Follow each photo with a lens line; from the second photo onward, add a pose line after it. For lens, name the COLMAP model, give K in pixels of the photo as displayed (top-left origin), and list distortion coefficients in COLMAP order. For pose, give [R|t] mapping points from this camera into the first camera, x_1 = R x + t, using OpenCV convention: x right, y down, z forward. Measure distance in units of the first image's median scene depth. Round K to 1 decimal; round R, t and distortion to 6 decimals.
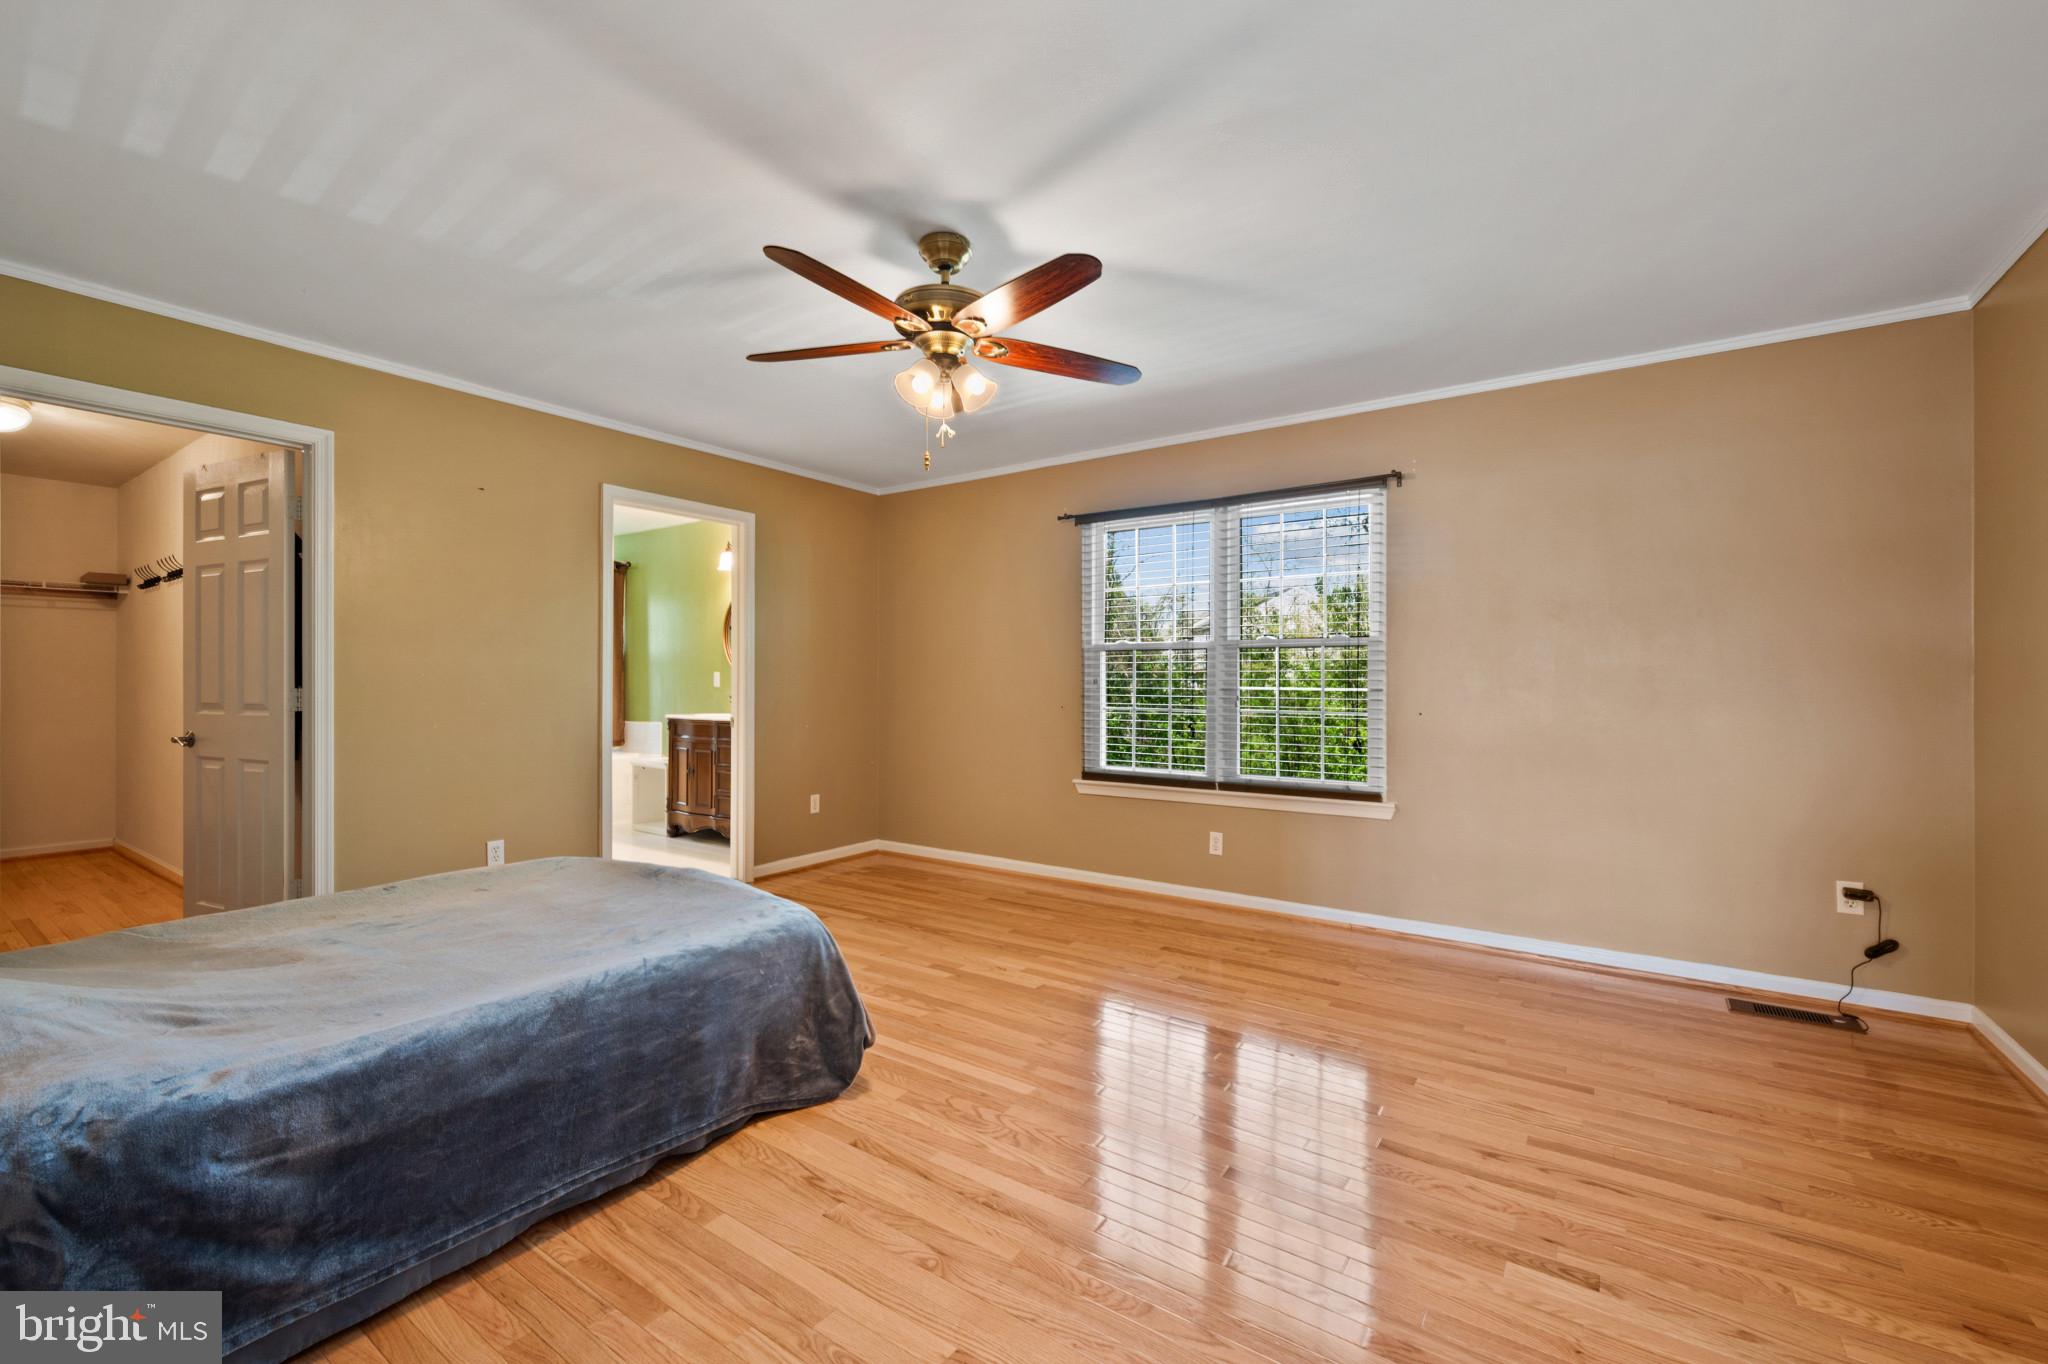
lens RADIAL K [[843.1, 0, 1020.5], [0, 843.1, 683.5], [0, 0, 1]] dist [-0.004490, -0.000199]
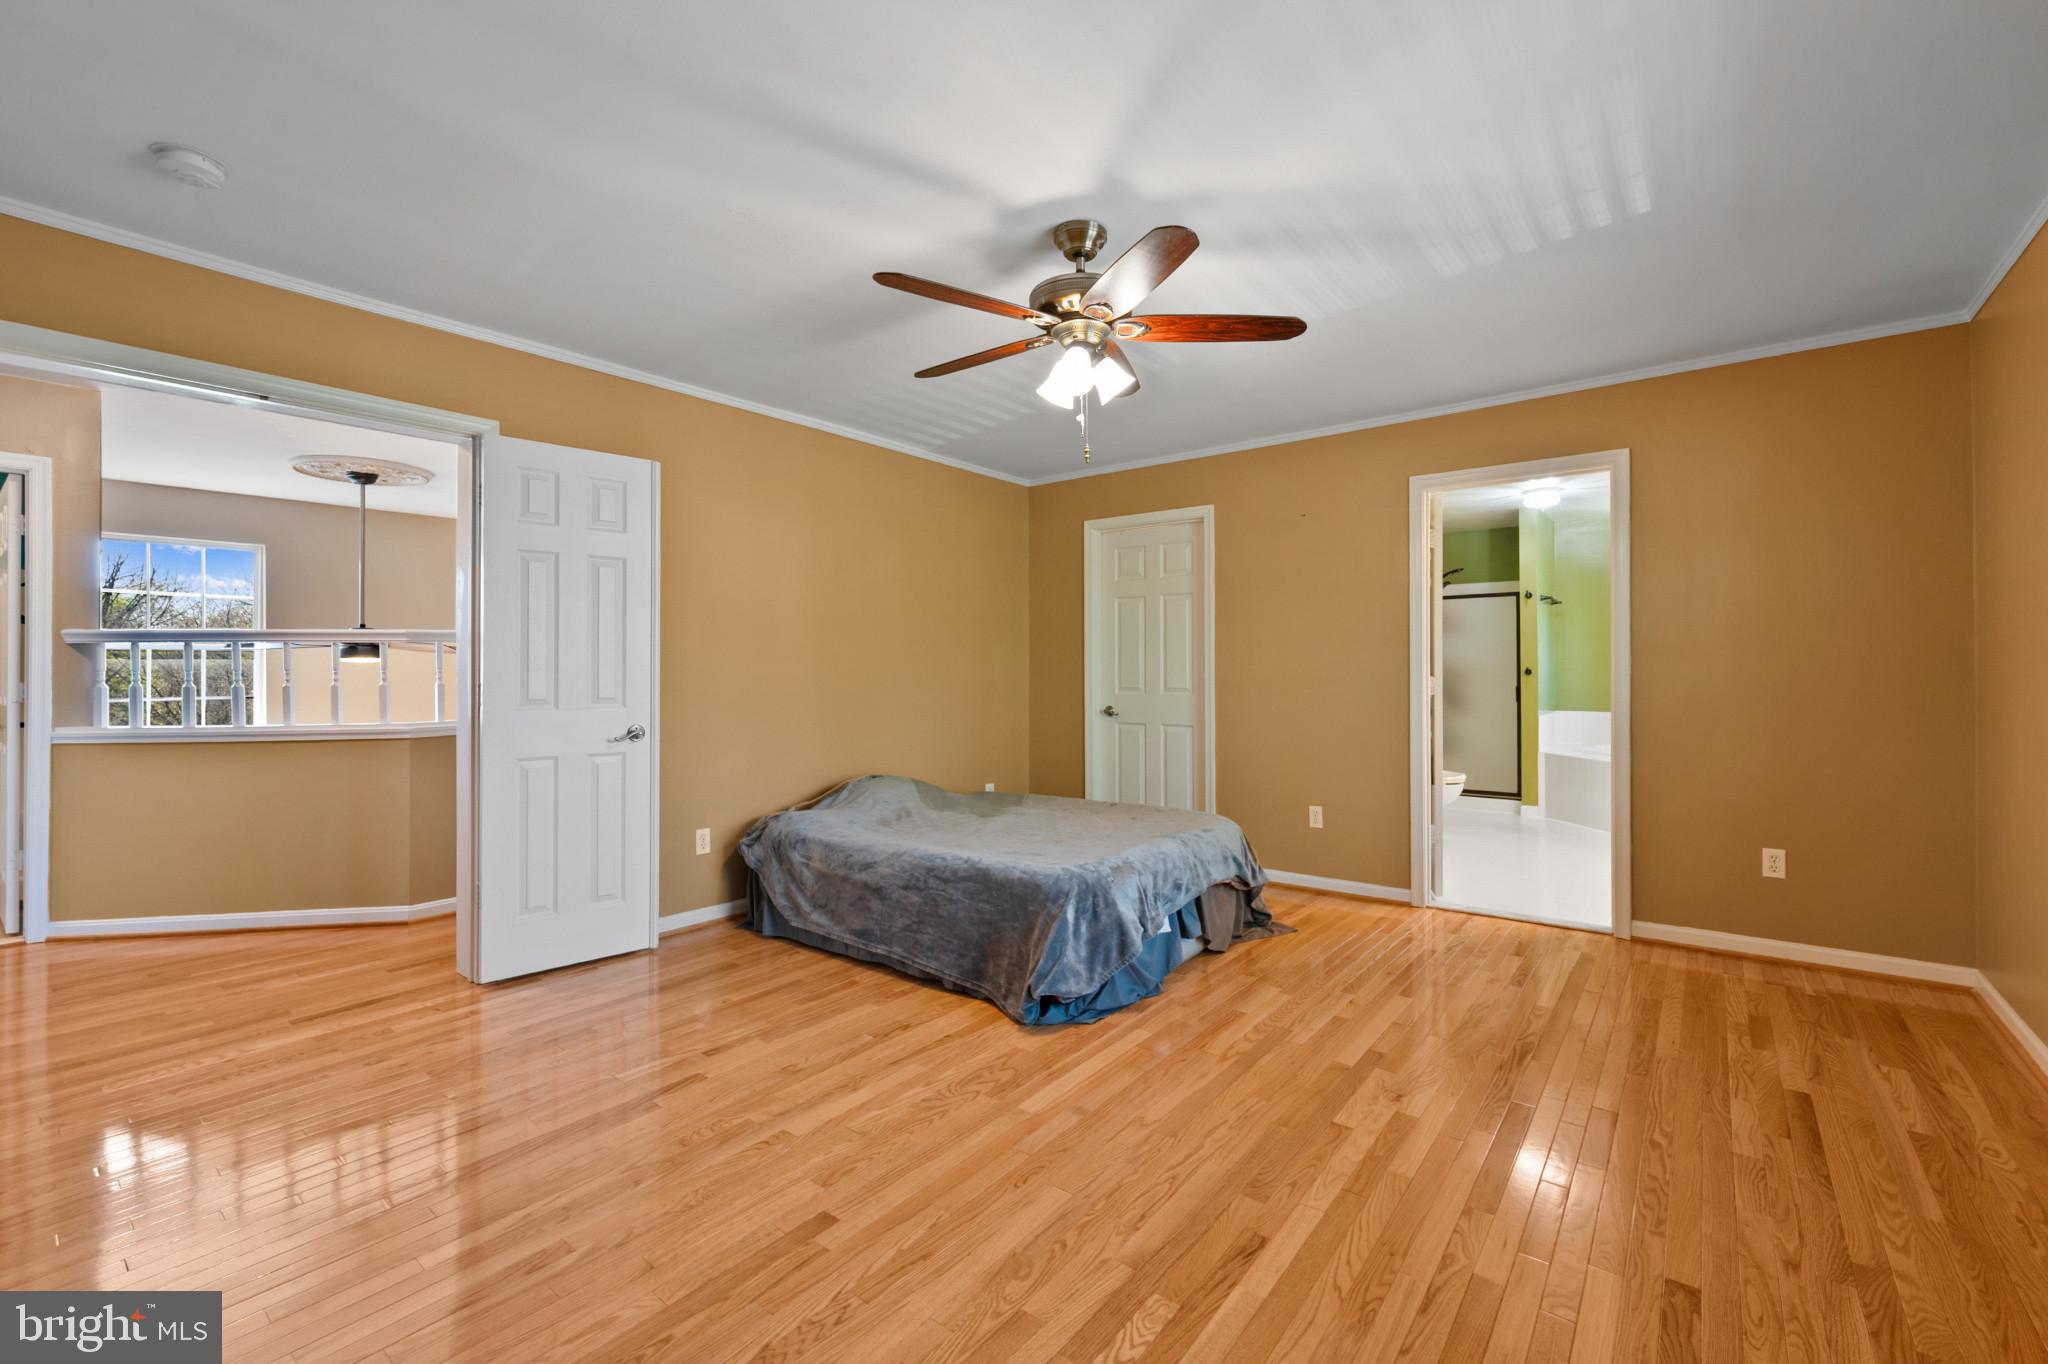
lens RADIAL K [[843.1, 0, 1031.1], [0, 843.1, 670.5], [0, 0, 1]] dist [-0.004490, -0.000199]
pose [[-0.051009, -0.003518, -0.998692, 0.648671], [0.000627, 0.999993, -0.003555, -0.003081], [0.998698, -0.000808, -0.051006, 0.716702]]
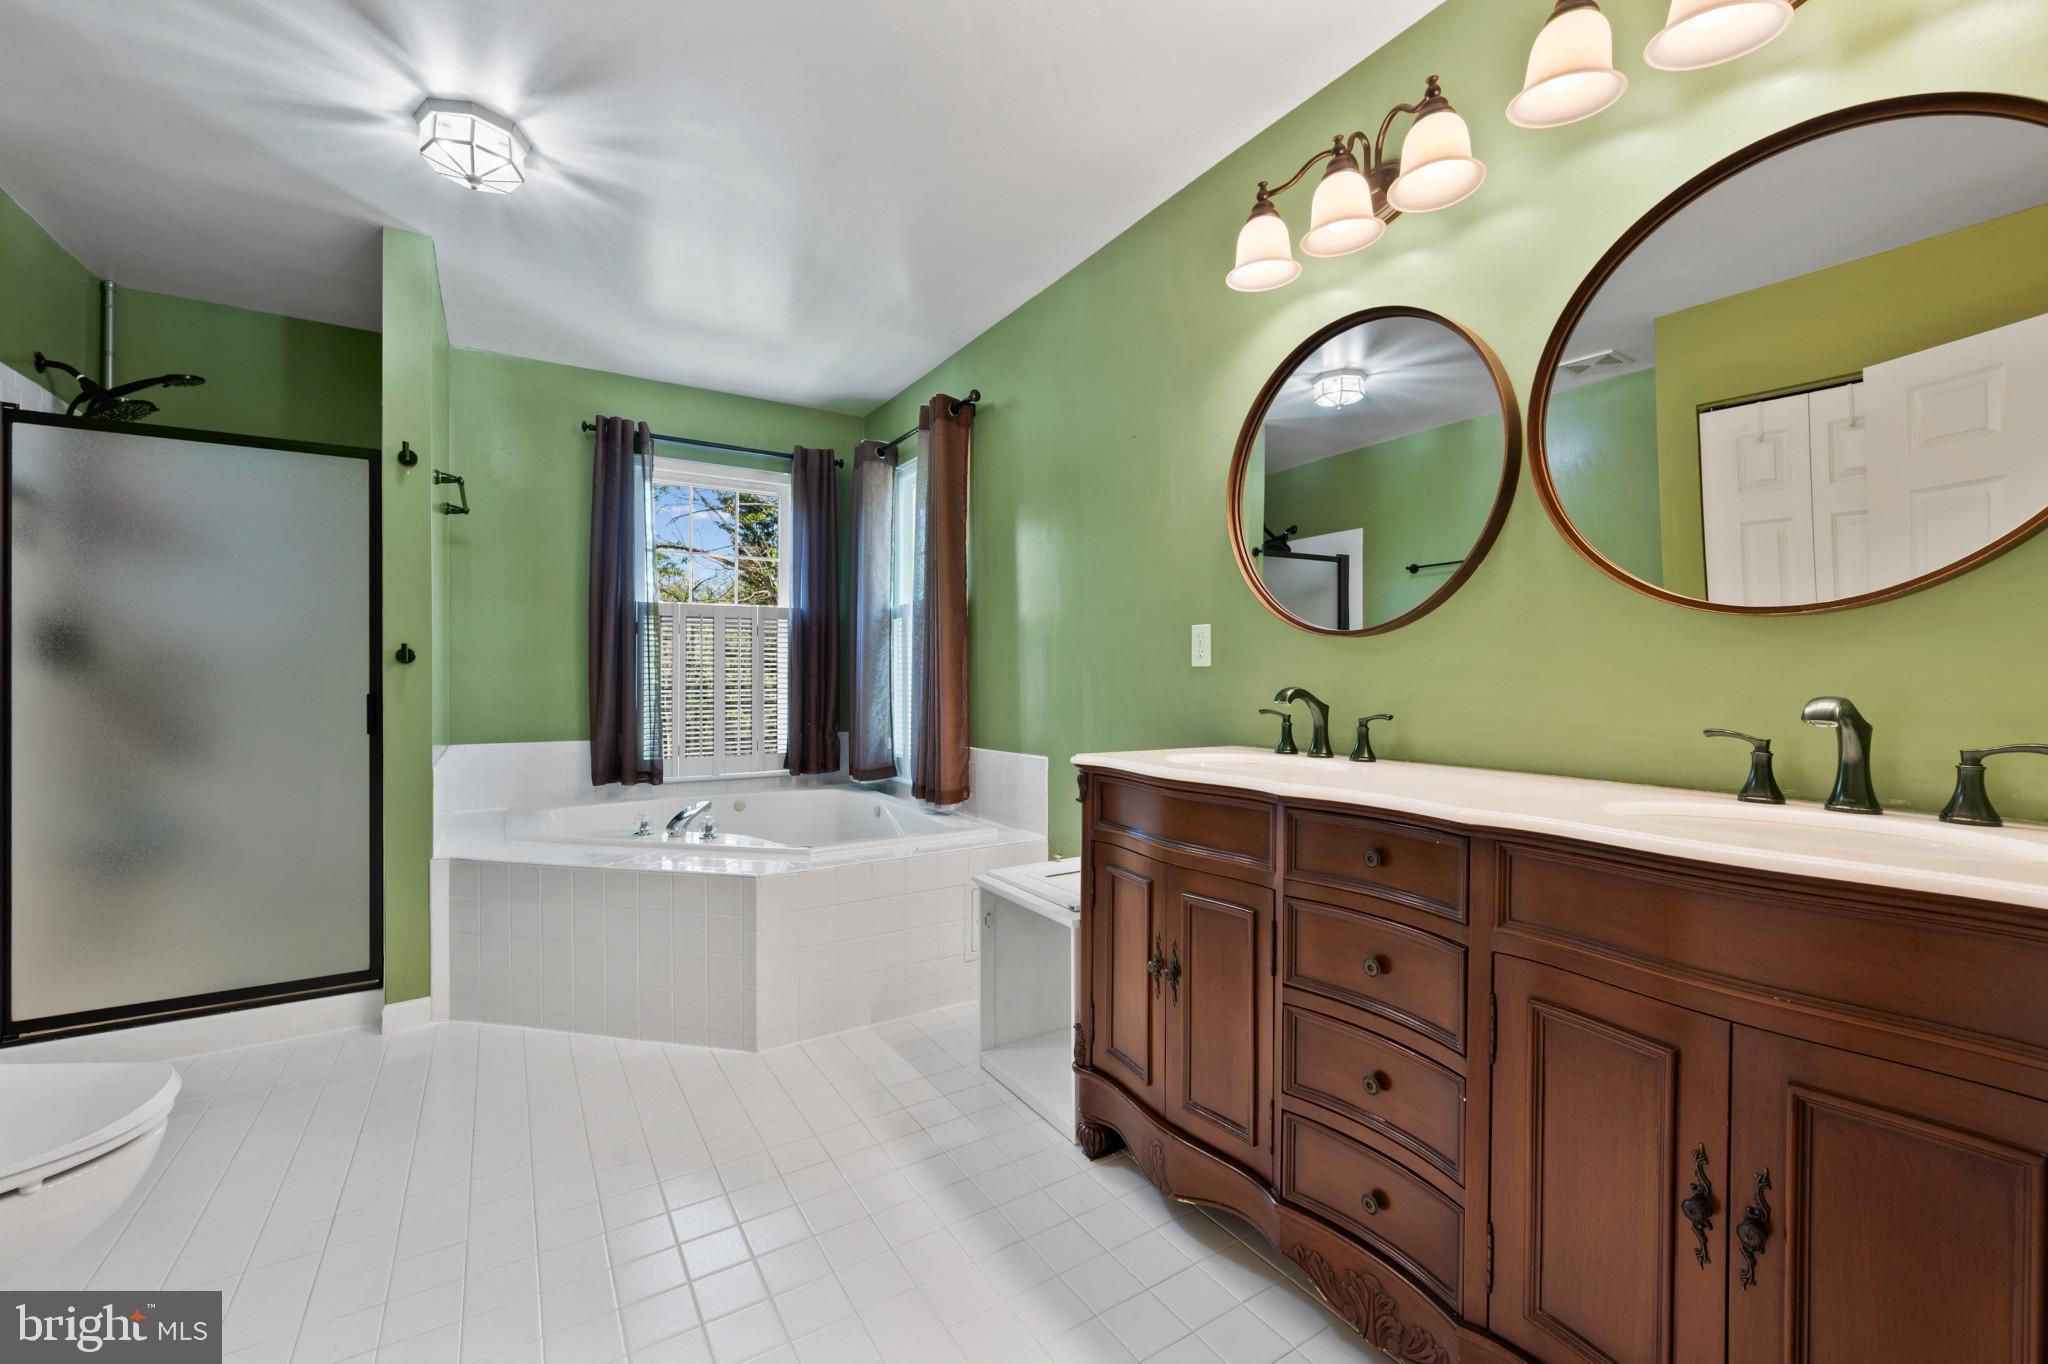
lens RADIAL K [[843.1, 0, 1035.4], [0, 843.1, 691.5], [0, 0, 1]] dist [-0.004490, -0.000199]
pose [[0.923903, -0.001840, -0.382622, -0.579192], [0.000940, 0.999996, -0.002540, 0.029280], [0.382625, 0.001987, 0.923902, 1.302848]]
